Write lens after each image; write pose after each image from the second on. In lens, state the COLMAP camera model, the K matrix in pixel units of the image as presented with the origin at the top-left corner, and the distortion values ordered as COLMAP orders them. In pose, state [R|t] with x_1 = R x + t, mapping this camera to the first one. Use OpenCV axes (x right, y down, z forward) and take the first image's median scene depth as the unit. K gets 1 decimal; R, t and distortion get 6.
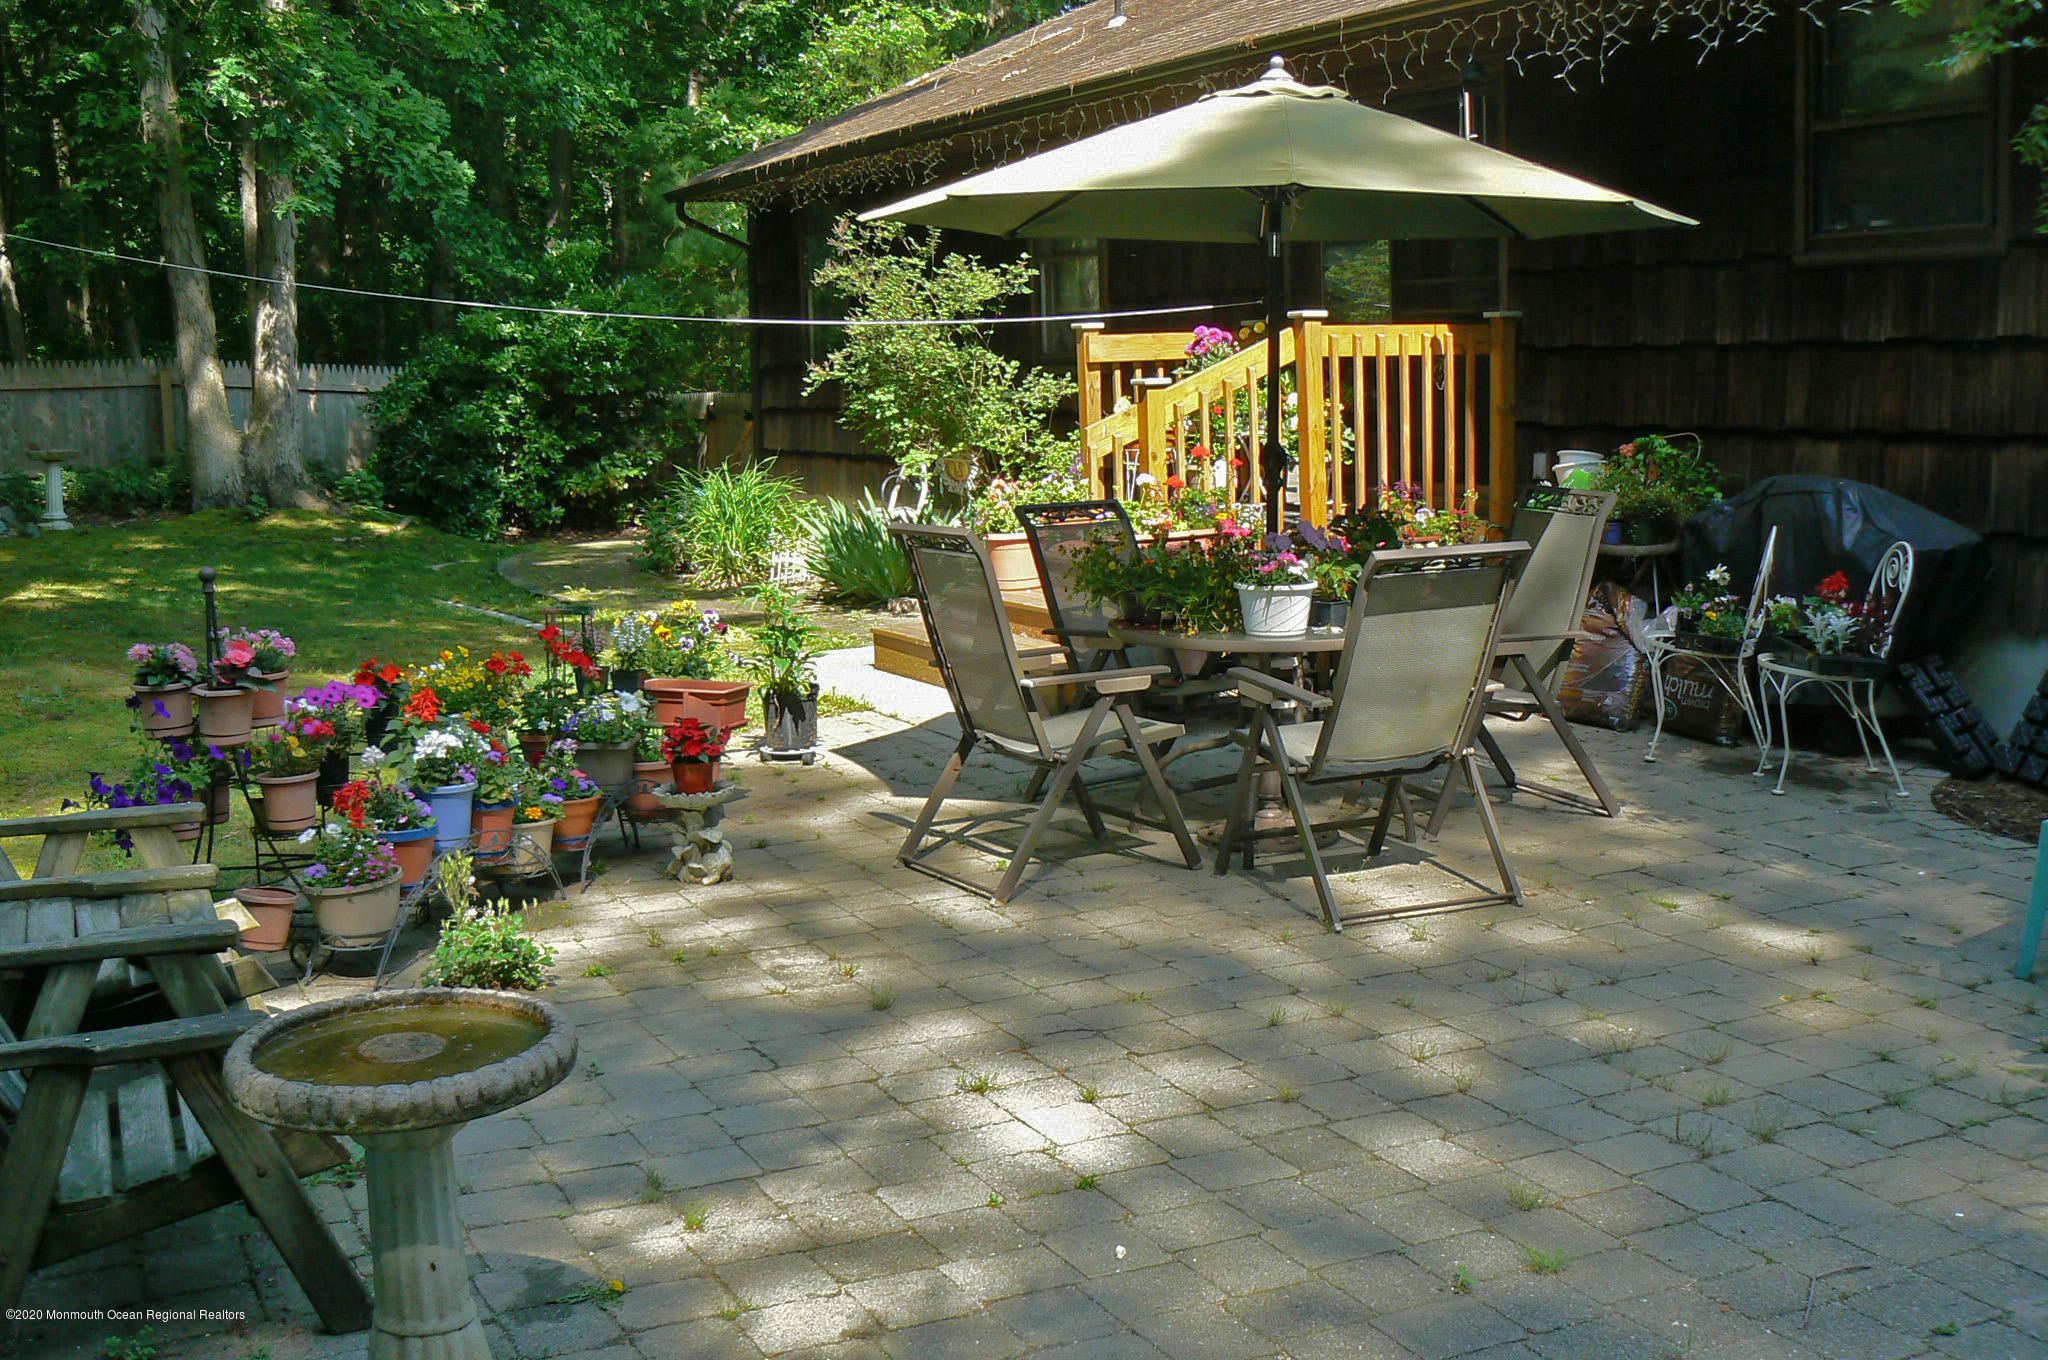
lens RADIAL K [[2249.5, 0, 1024.0], [0, 2249.5, 680.0], [0, 0, 1]] dist [-0.161384, 0.080938]
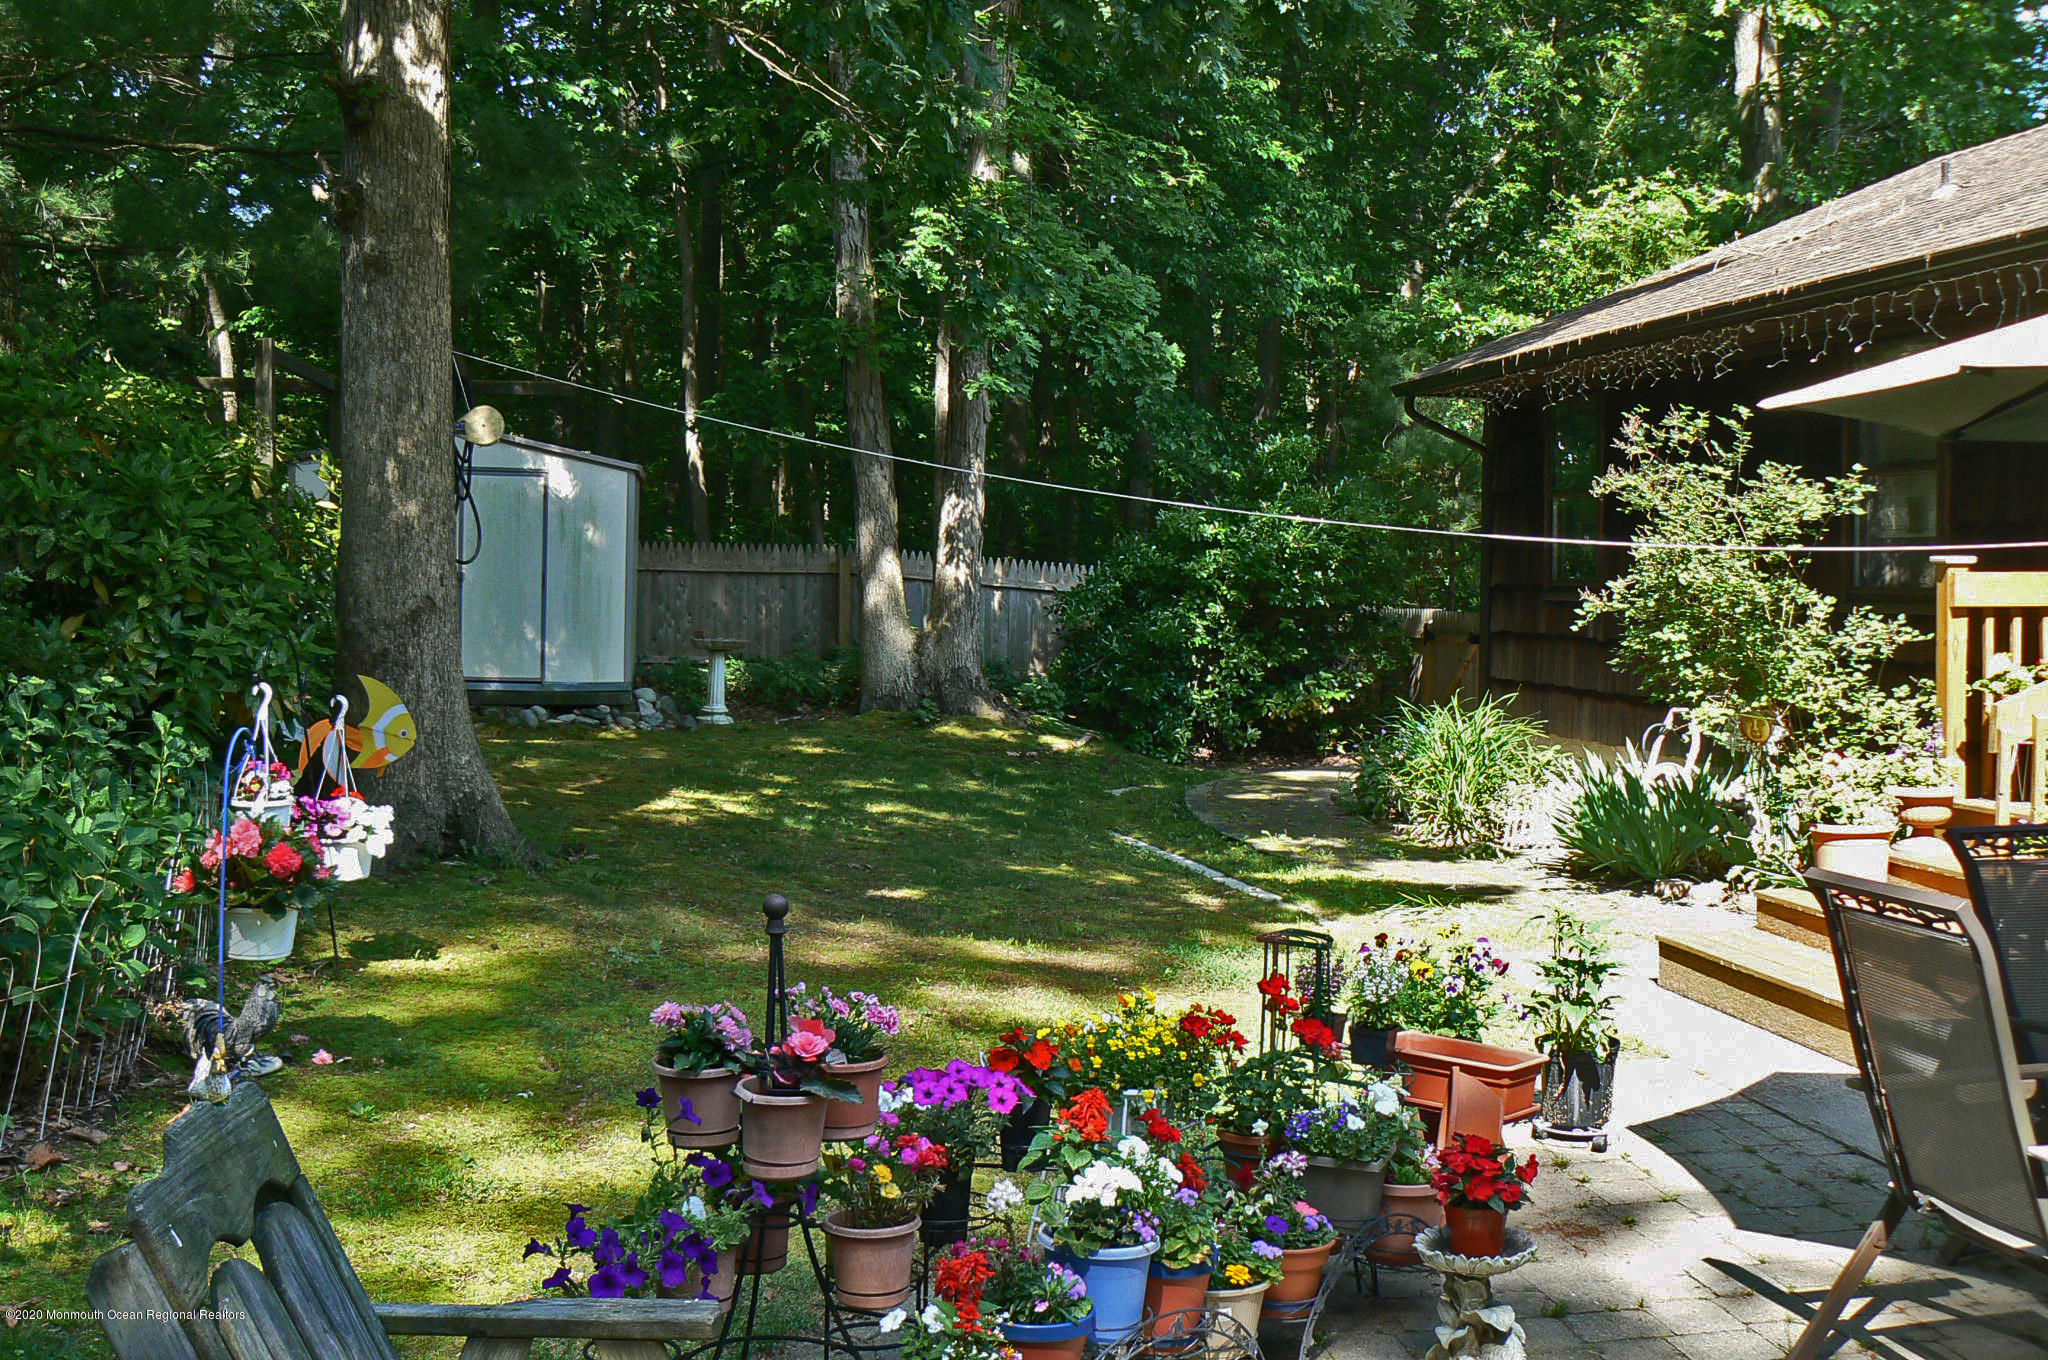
lens RADIAL K [[2249.5, 0, 1024.0], [0, 2249.5, 680.0], [0, 0, 1]] dist [-0.161384, 0.080938]
pose [[0.954060, 0.046719, -0.295952, -0.035502], [-0.072960, 0.994261, -0.078246, -0.022868], [0.290598, 0.096244, 0.951993, 0.127446]]
